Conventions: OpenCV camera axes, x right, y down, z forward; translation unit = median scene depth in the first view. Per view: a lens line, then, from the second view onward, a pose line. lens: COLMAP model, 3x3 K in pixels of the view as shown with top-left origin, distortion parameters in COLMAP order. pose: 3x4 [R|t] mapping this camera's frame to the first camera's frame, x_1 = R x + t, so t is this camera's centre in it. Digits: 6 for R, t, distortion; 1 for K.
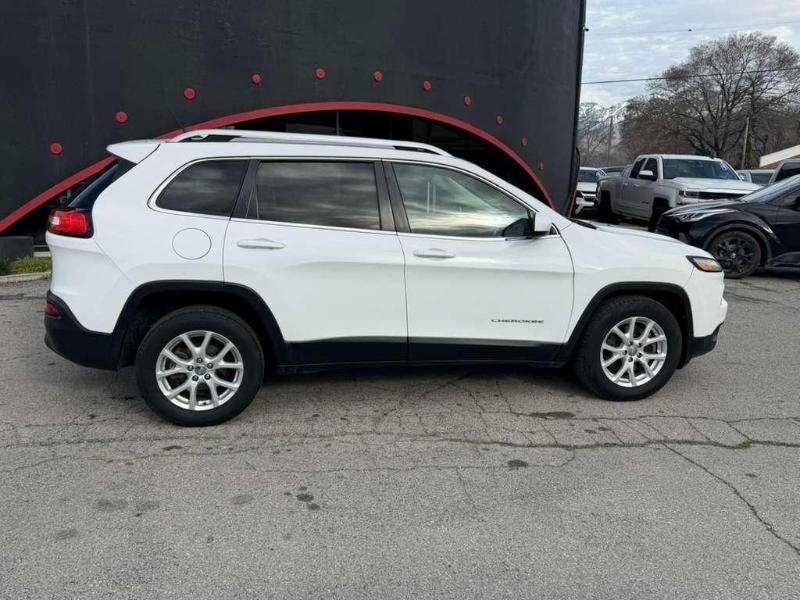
lens RADIAL K [[690.1, 0, 396.5], [0, 690.1, 296.9], [0, 0, 1]] dist [0.099630, -0.059823]
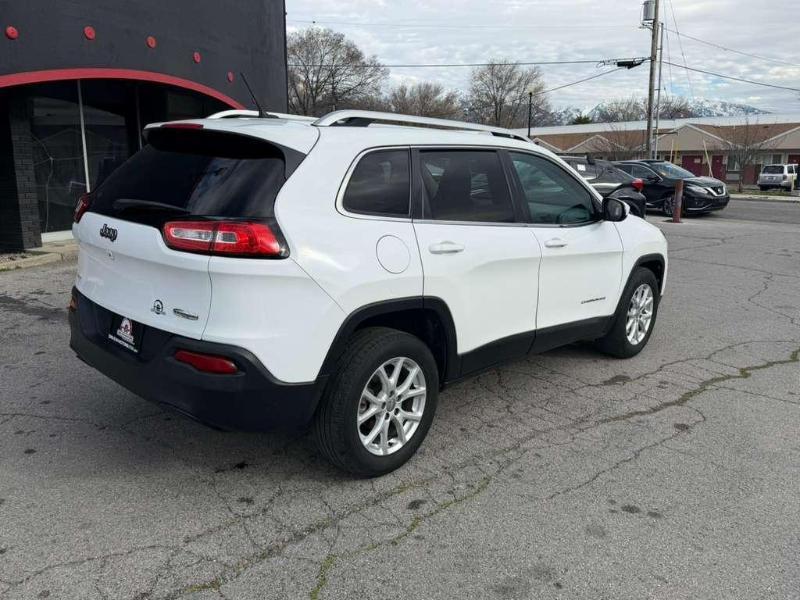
lens RADIAL K [[673.7, 0, 398.6], [0, 673.7, 305.3], [0, 0, 1]] dist [0.070271, -0.079296]
pose [[0.828324, -0.130483, 0.544843, -0.641819], [0.105262, 0.991428, 0.077404, -0.068456], [-0.550272, -0.006765, 0.834958, 0.297997]]
